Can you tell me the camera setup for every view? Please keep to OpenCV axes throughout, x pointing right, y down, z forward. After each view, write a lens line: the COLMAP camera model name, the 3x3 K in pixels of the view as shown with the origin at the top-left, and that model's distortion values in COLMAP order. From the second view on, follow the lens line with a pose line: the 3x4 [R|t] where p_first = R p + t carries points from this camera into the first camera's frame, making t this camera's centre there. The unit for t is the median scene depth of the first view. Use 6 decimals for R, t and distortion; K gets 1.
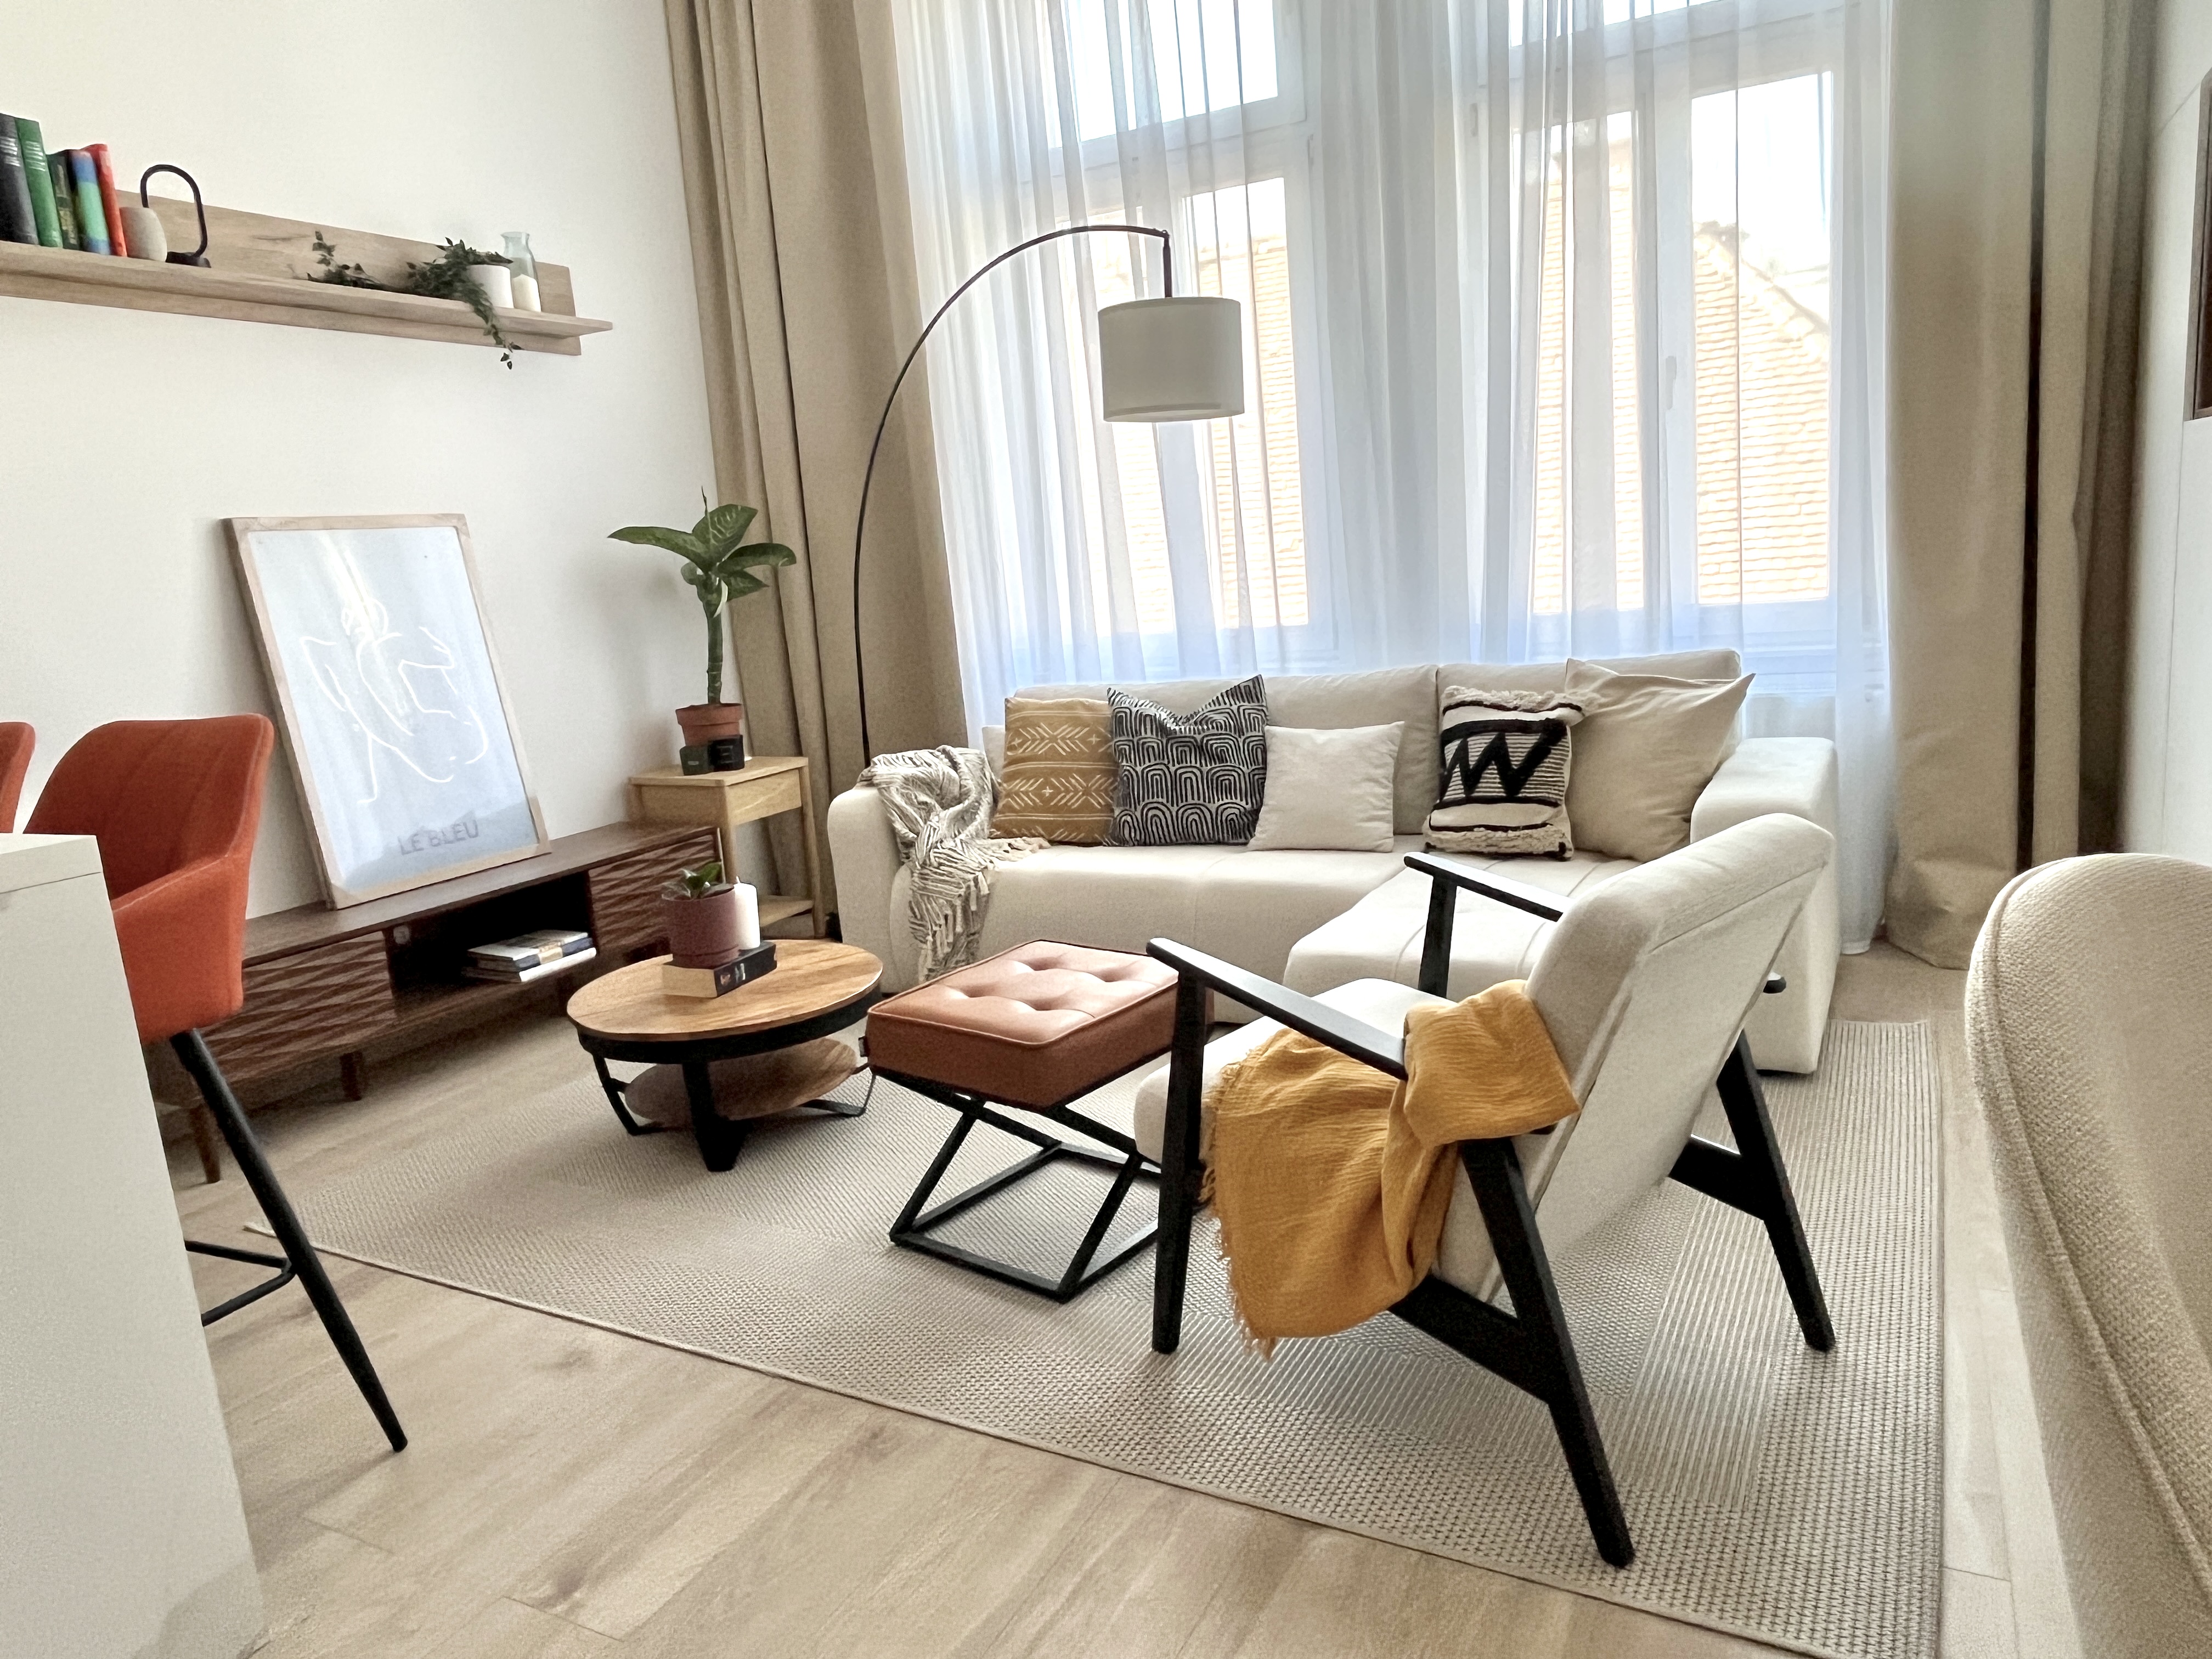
lens RADIAL K [[1457.0, 0, 1106.8], [0, 1457.0, 836.1], [0, 0, 1]] dist [-0.008265, 0.003753]
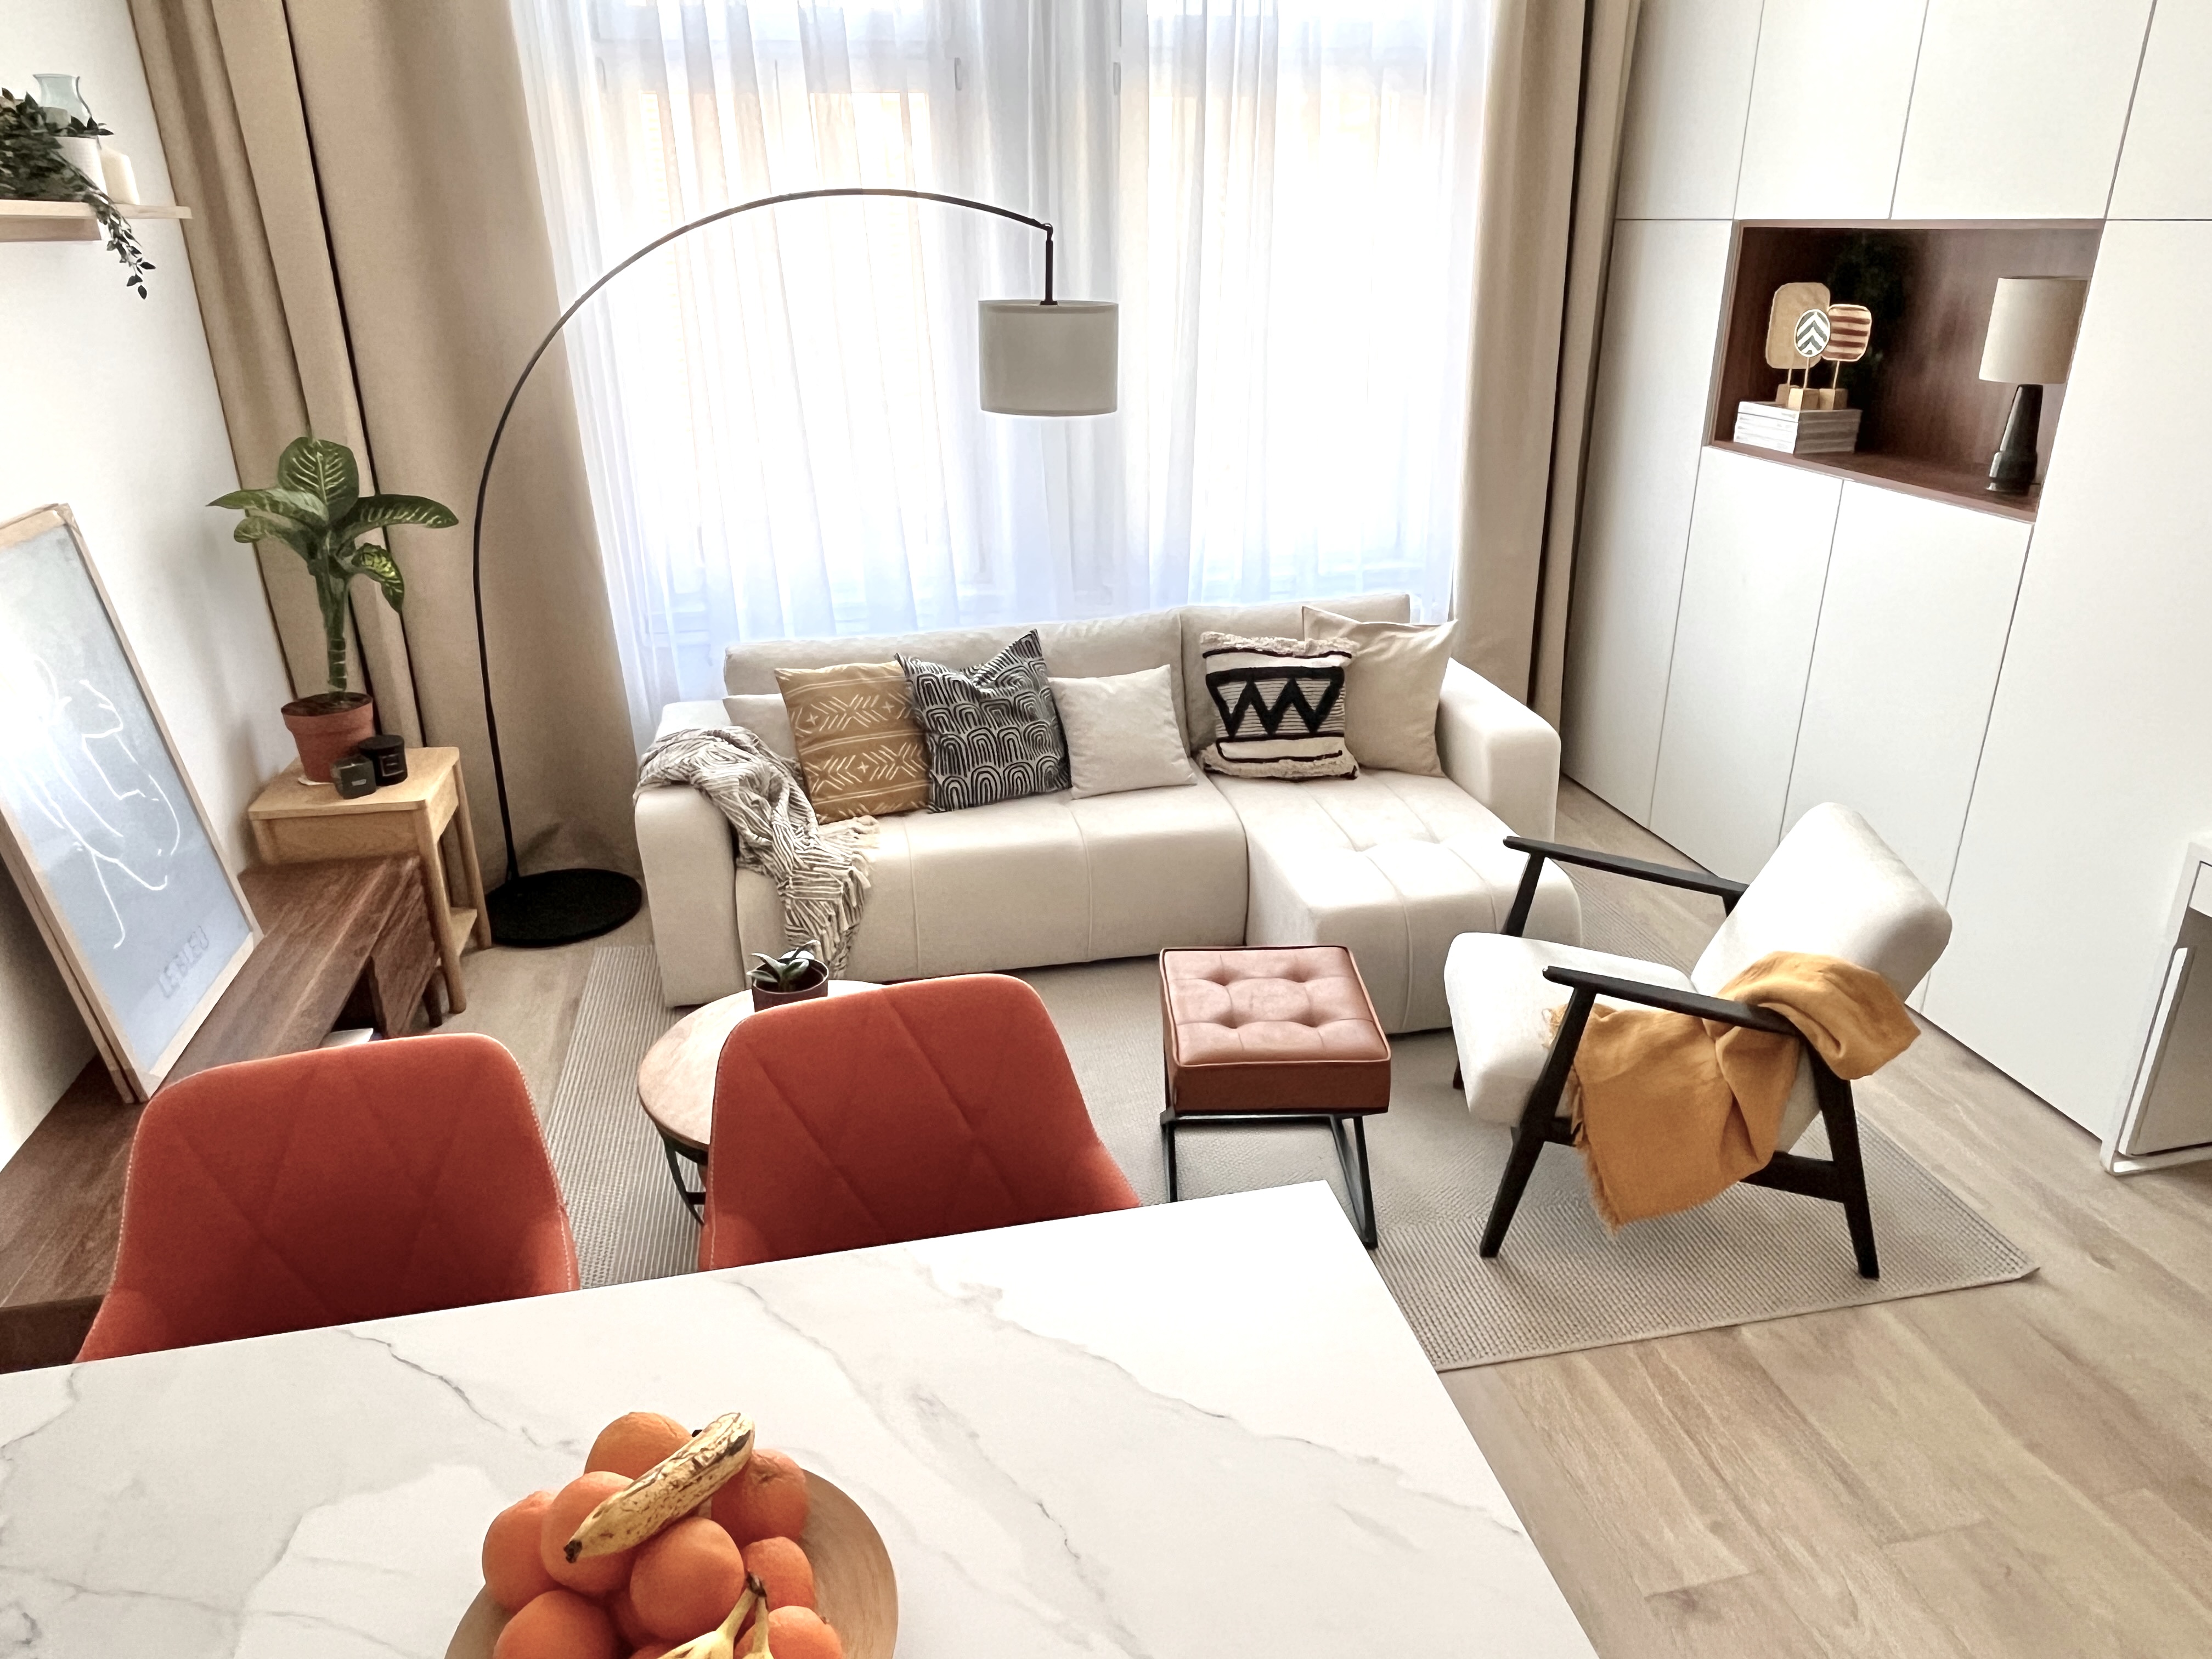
lens RADIAL K [[1457.0, 0, 1092.8], [0, 1457.0, 838.7], [0, 0, 1]] dist [-0.008265, 0.003753]
pose [[0.766618, -0.188887, 0.613692, -0.605911], [0.078066, 0.976081, 0.202907, -0.193862], [-0.637340, -0.107644, 0.763028, 0.160877]]
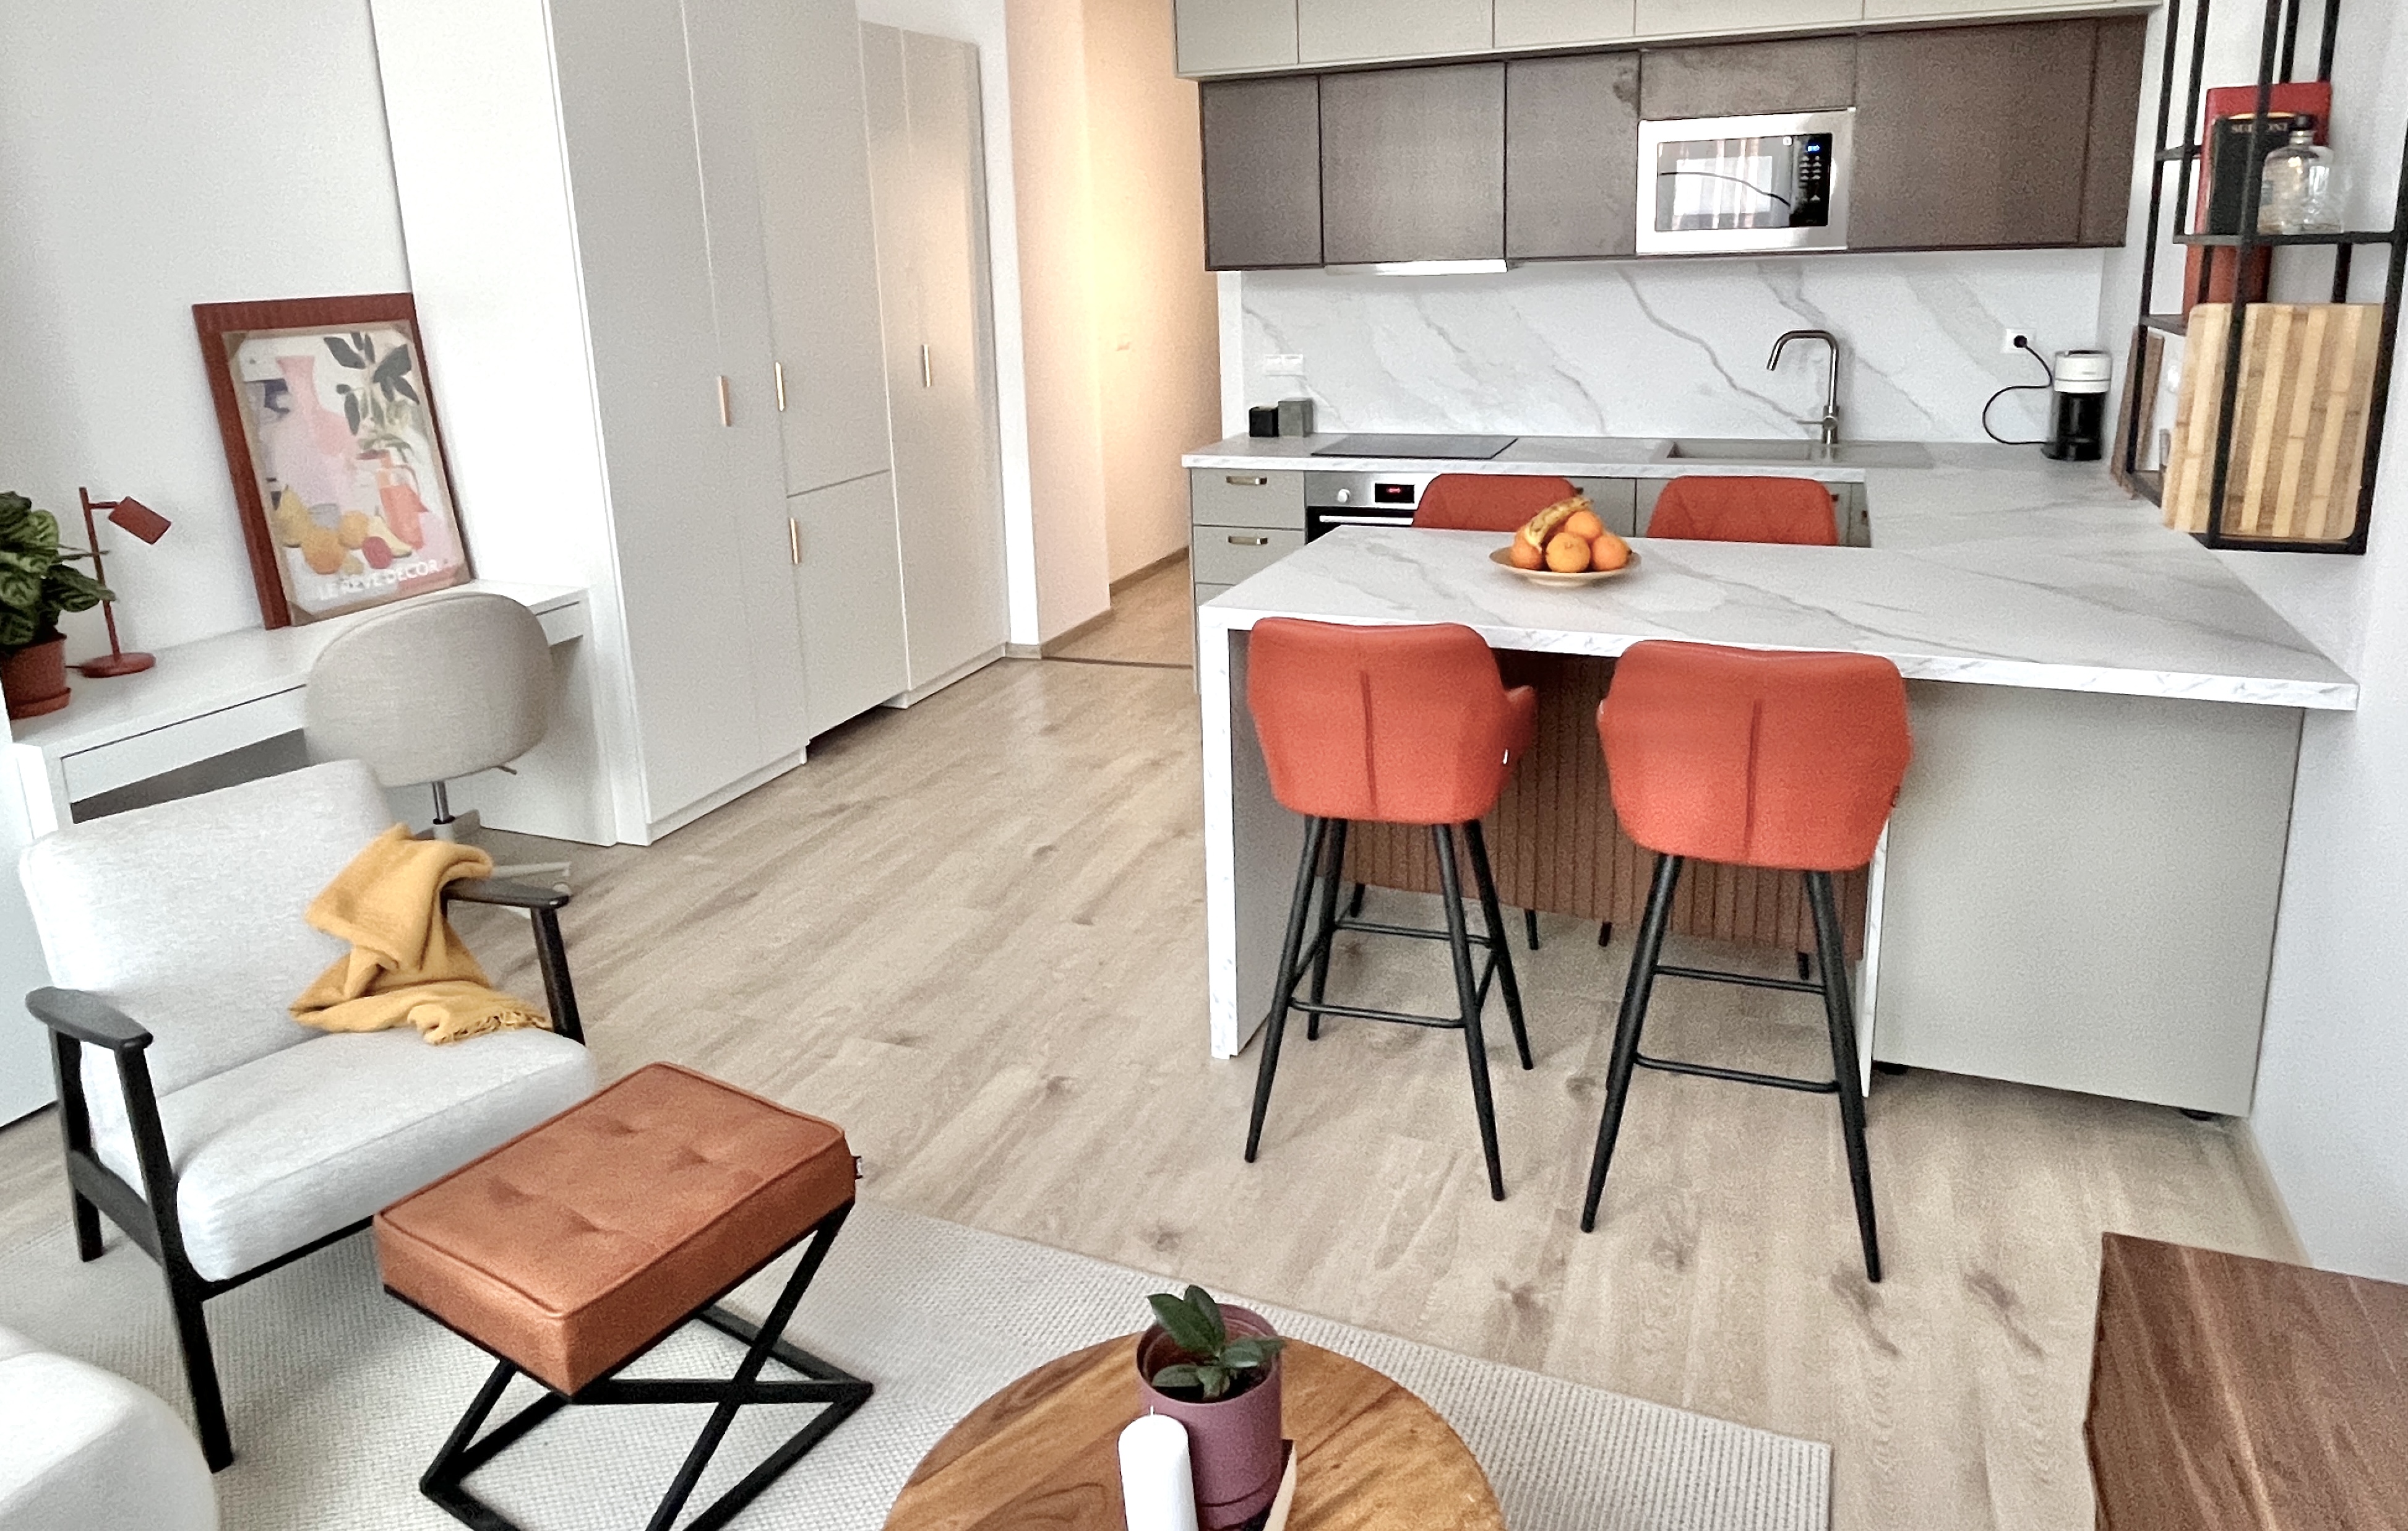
lens RADIAL K [[1525.8, 0, 1203.5], [0, 1525.8, 590.6], [0, 0, 1]] dist [0.002769, 0.000351]
pose [[-0.987763, 0.132521, -0.082230, -0.238477], [0.088116, 0.909237, 0.406846, -0.354762], [0.128682, 0.394622, -0.909788, 1.208812]]
